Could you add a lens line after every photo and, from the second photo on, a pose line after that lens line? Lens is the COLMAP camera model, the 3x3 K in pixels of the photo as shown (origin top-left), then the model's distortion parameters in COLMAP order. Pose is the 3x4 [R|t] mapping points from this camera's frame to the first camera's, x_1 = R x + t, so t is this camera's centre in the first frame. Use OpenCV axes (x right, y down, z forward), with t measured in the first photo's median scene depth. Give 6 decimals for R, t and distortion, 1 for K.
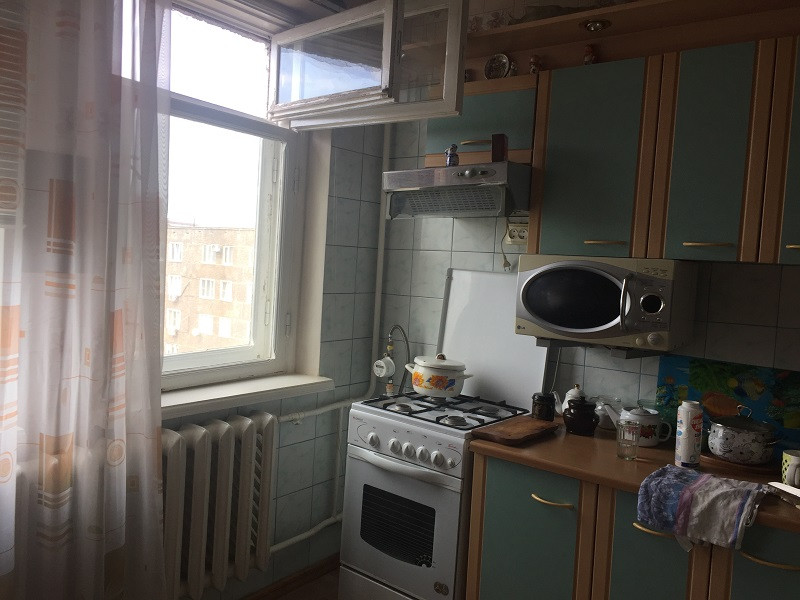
lens RADIAL K [[673.1, 0, 400.2], [0, 673.1, 298.5], [0, 0, 1]] dist [0.060762, -0.072148]
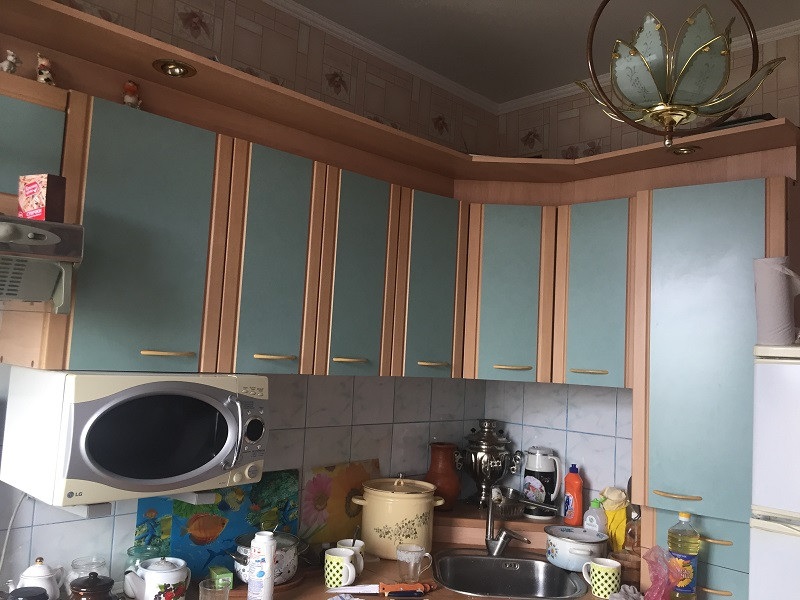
lens RADIAL K [[673.1, 0, 400.1], [0, 673.1, 300.9], [0, 0, 1]] dist [0.060762, -0.072148]
pose [[0.153503, 0.036283, 0.987482, -0.414632], [0.013179, 0.999162, -0.038761, -0.110847], [-0.988060, 0.018964, 0.152896, 0.641531]]
